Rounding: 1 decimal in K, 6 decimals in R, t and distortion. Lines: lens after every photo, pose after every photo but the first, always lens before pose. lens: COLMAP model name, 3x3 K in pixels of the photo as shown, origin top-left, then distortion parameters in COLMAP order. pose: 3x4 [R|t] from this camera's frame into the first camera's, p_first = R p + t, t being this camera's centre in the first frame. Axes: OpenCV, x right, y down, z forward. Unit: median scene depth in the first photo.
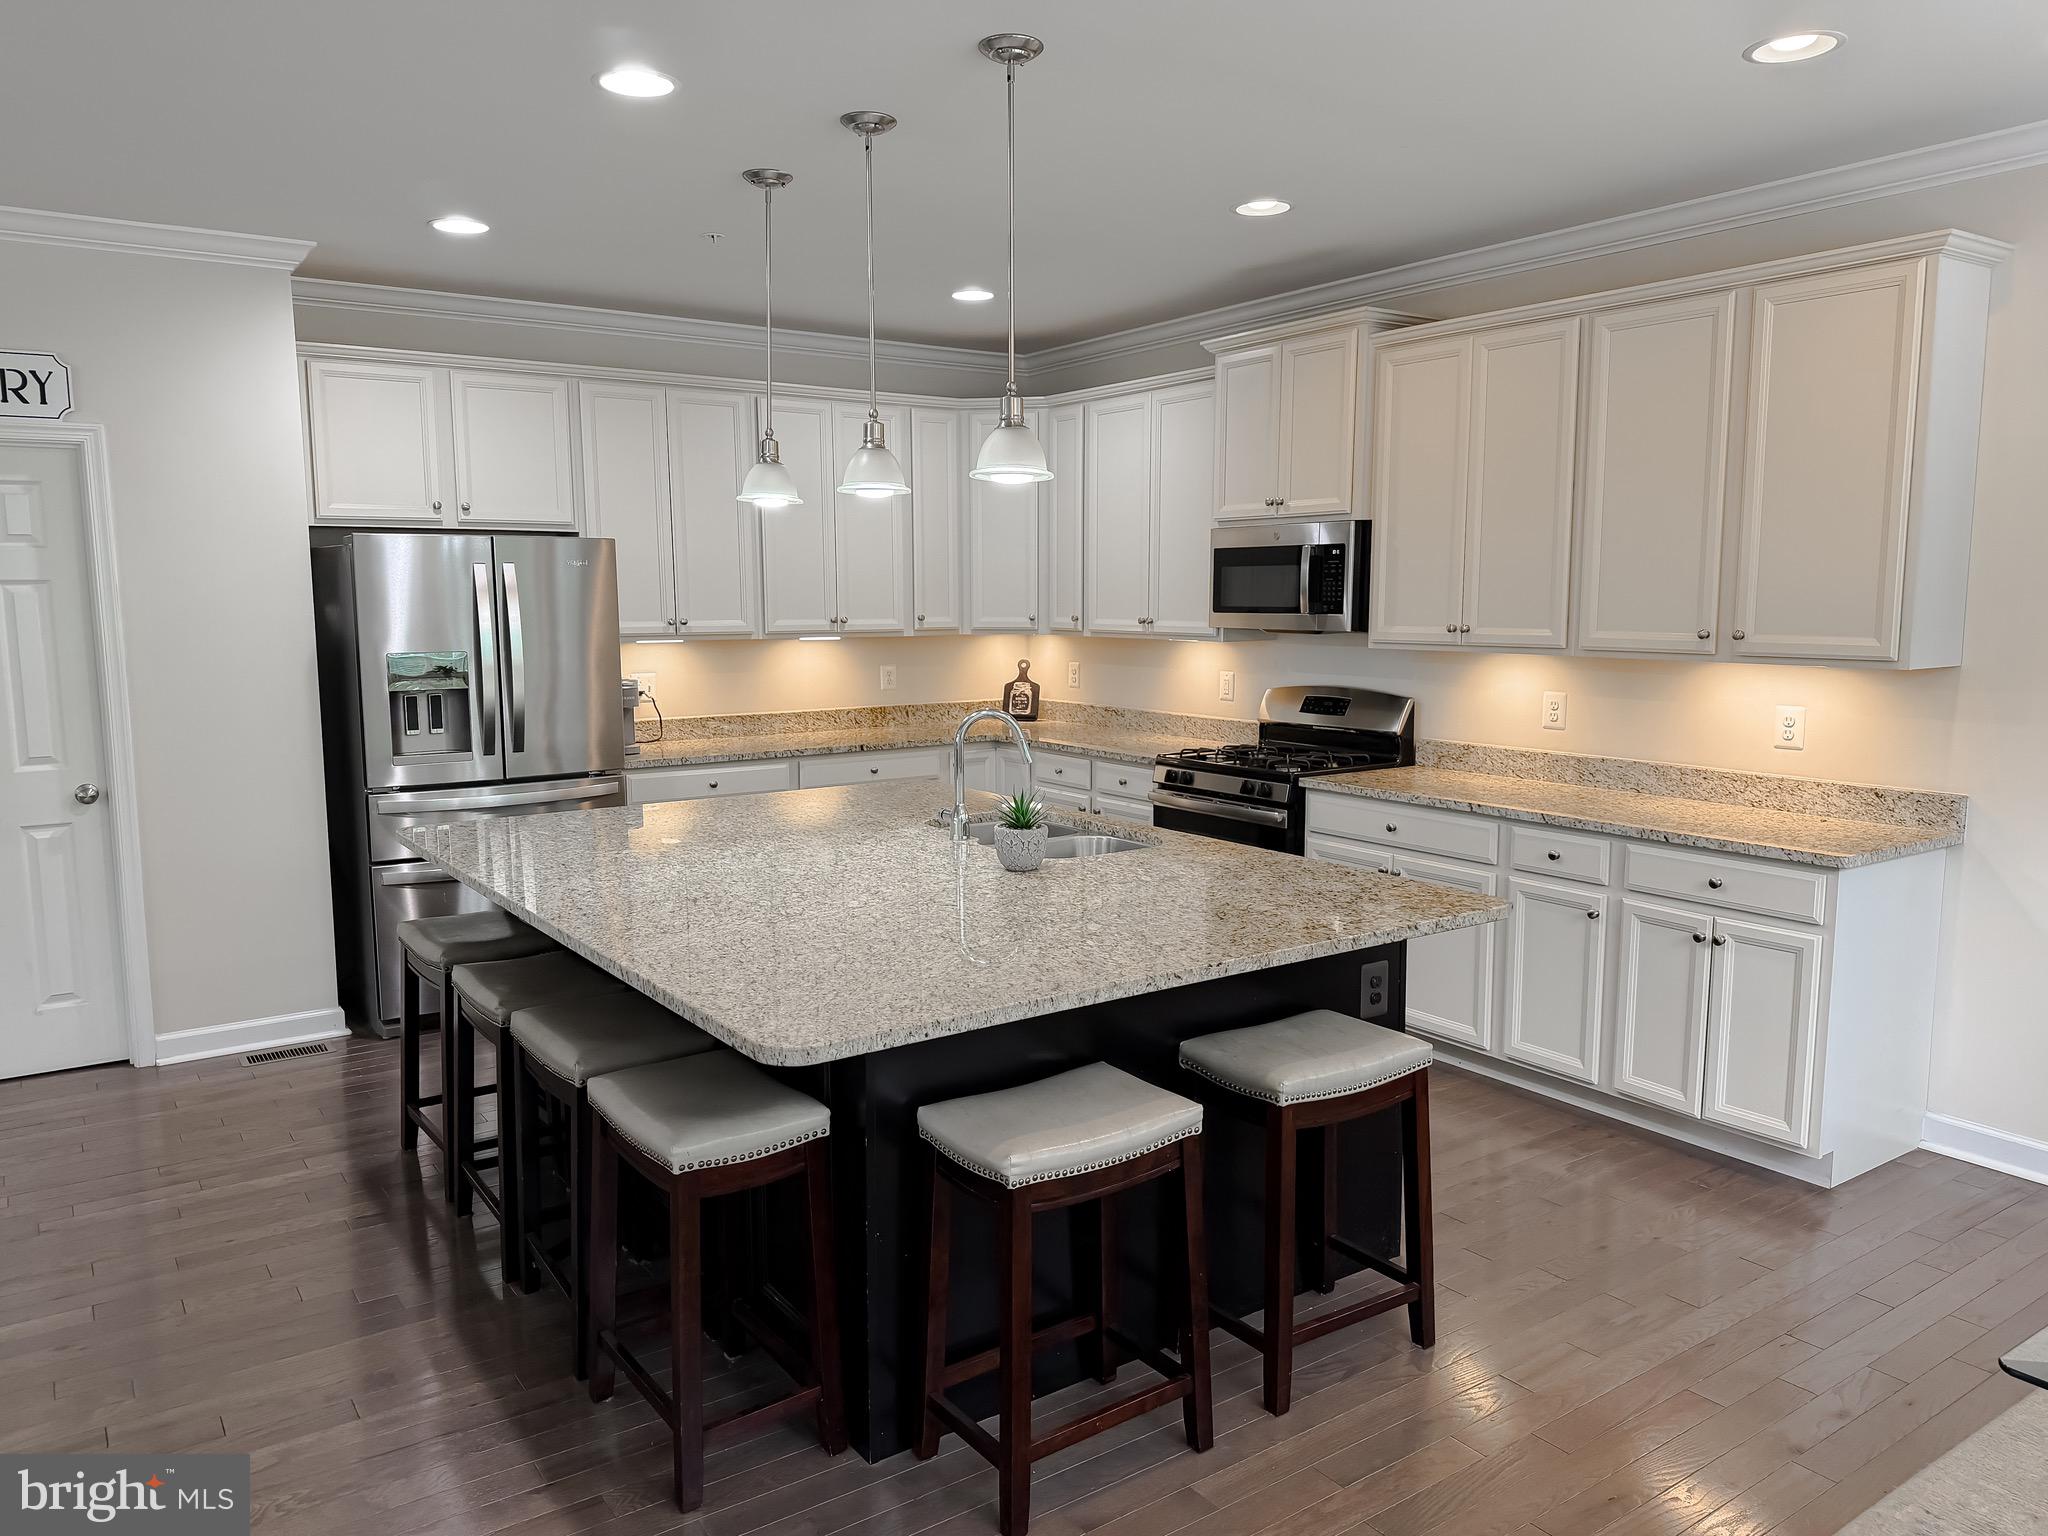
lens RADIAL K [[1445.8, 0, 1035.3], [0, 1445.8, 774.2], [0, 0, 1]] dist [0.040898, -0.056585]
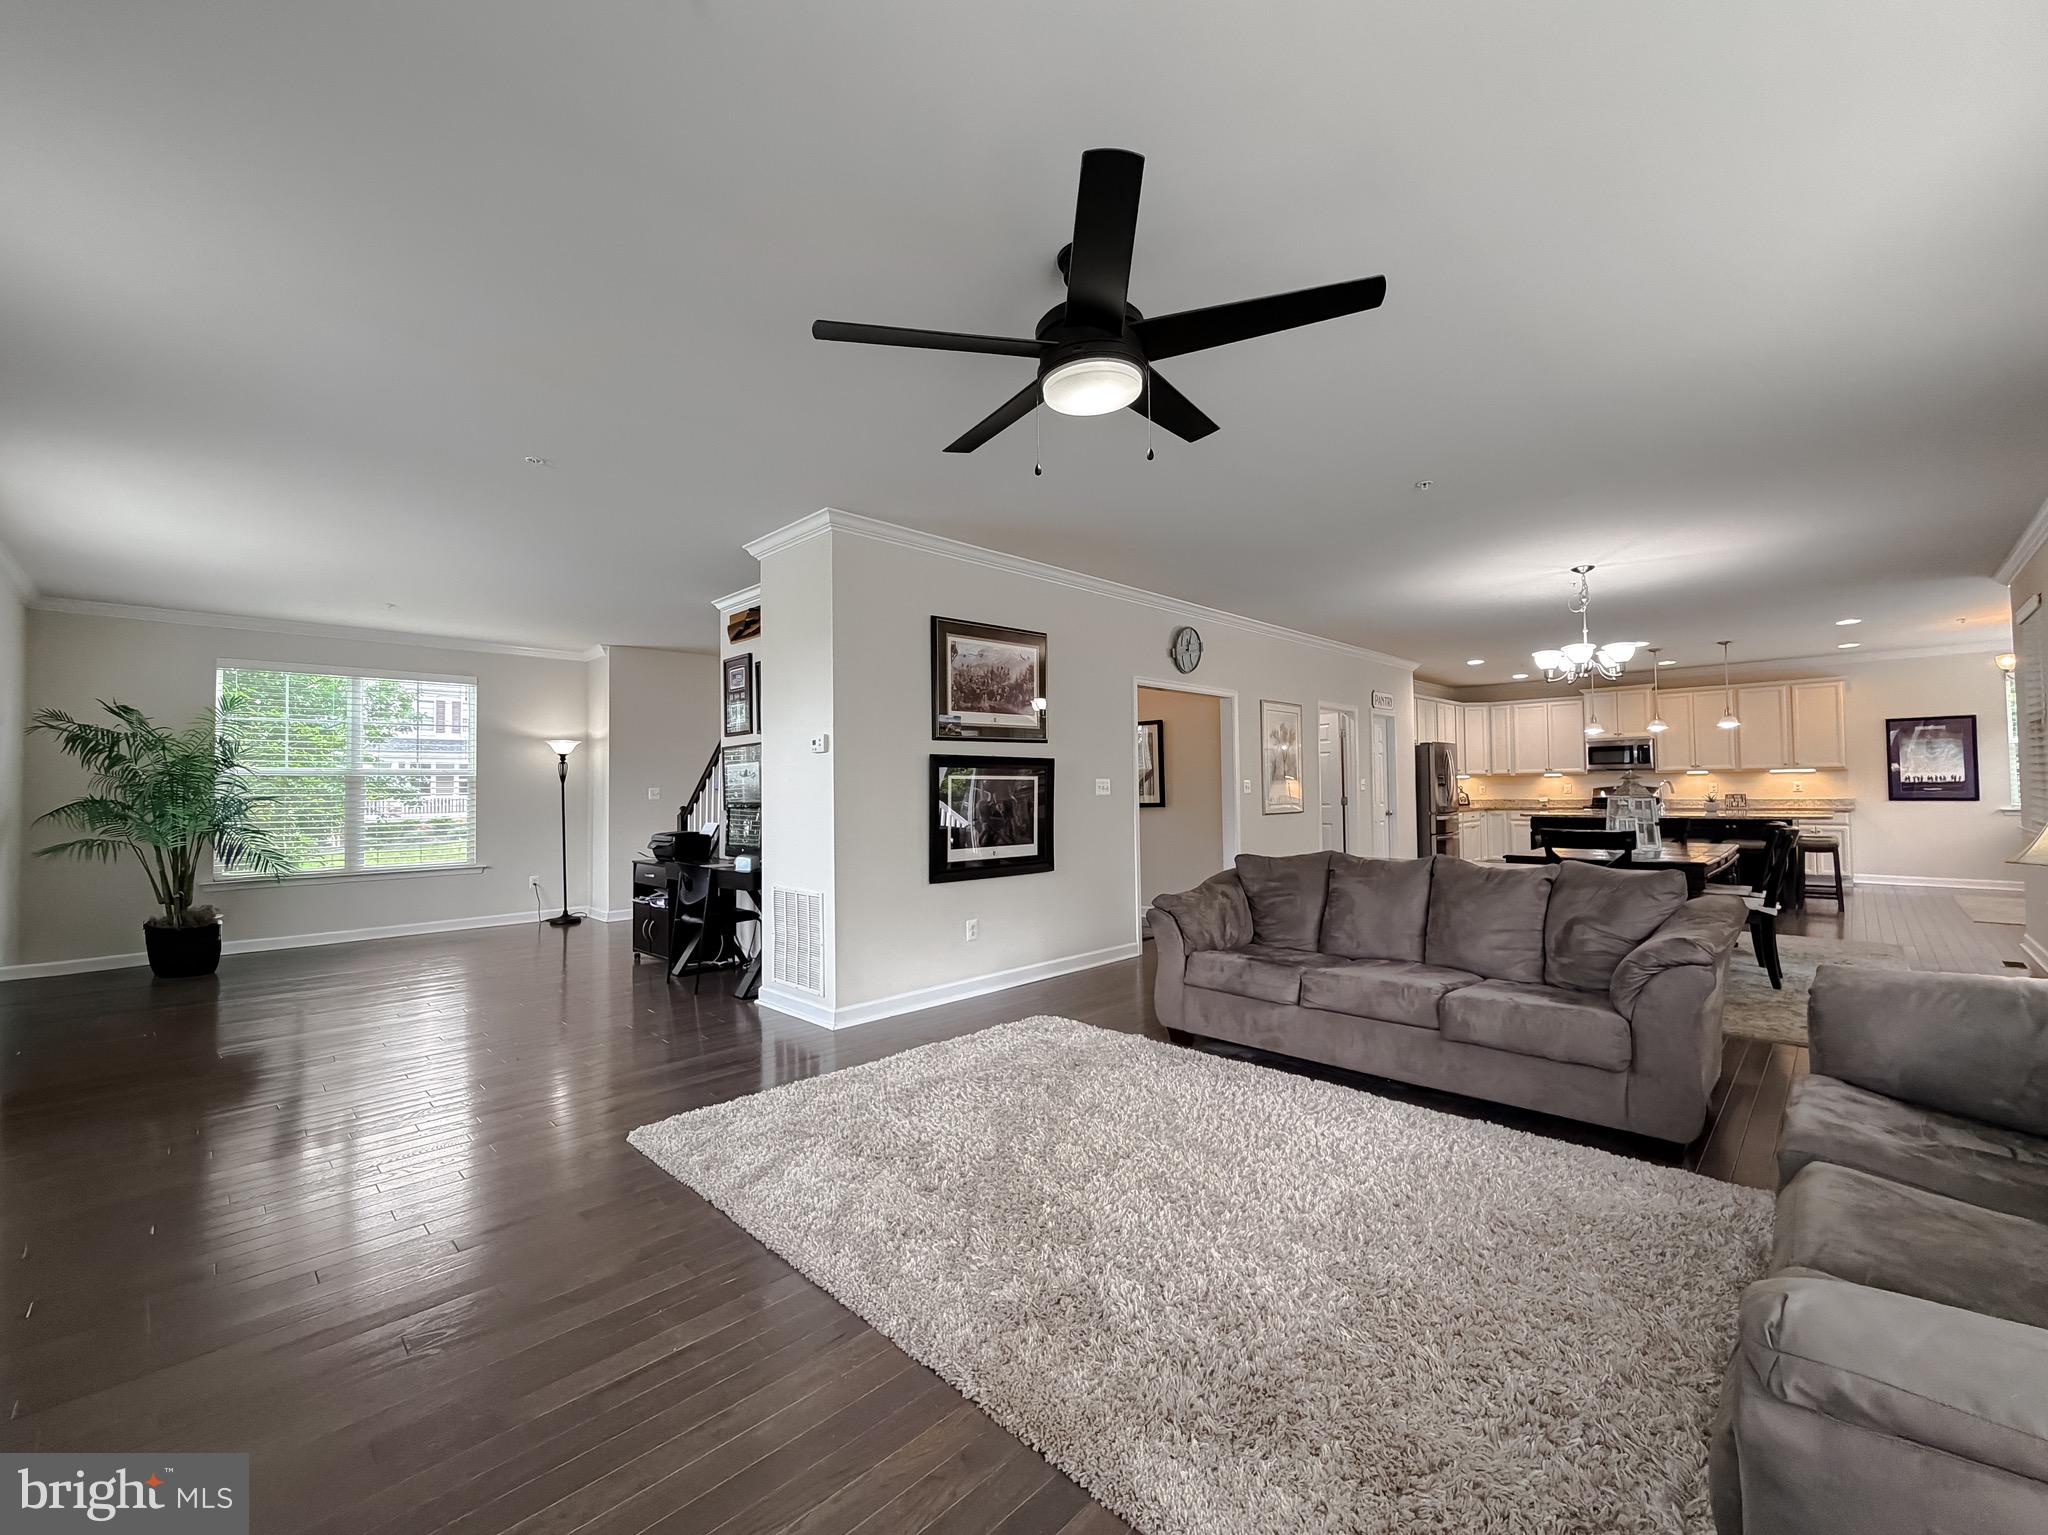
lens RADIAL K [[842.7, 0, 1024.4], [0, 842.7, 765.2], [0, 0, 1]] dist [-0.000303, 0.000493]
pose [[0.983553, -0.003274, 0.180591, -1.712722], [0.032384, 0.986831, -0.158481, 0.177849], [-0.177694, 0.161723, 0.970706, -0.776008]]
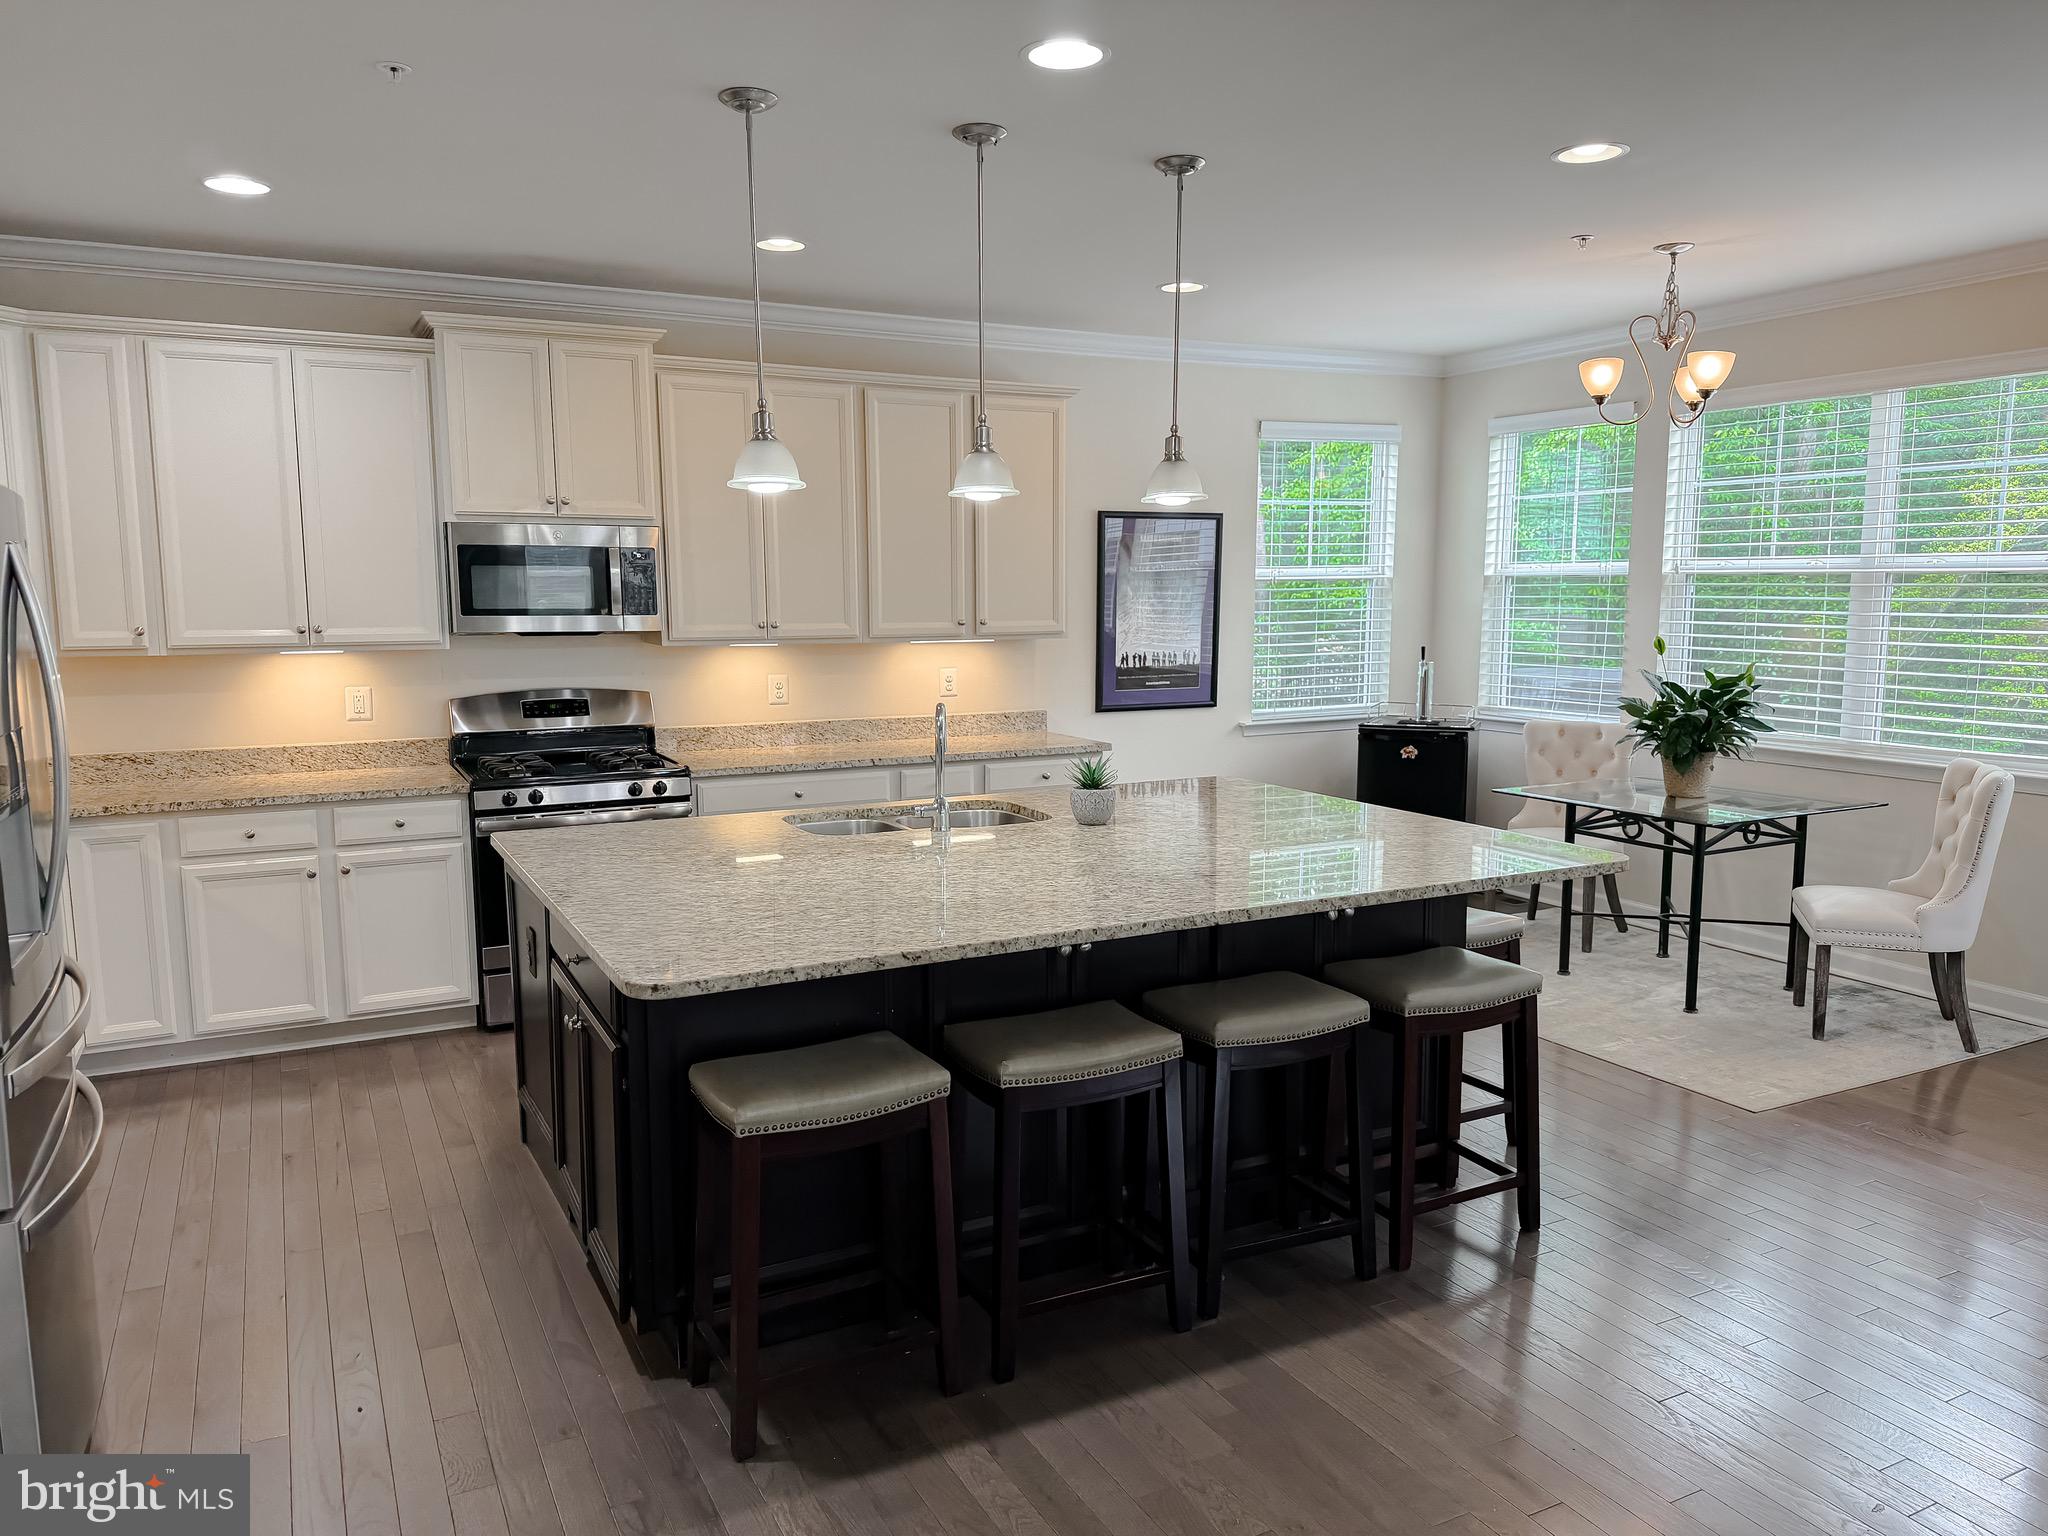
lens RADIAL K [[1445.8, 0, 1009.5], [0, 1445.8, 782.2], [0, 0, 1]] dist [0.040898, -0.056585]
pose [[0.143415, -0.127908, 0.981362, -0.799425], [0.131347, 0.985301, 0.109227, -0.070937], [-0.980908, 0.113234, 0.158107, 0.590463]]
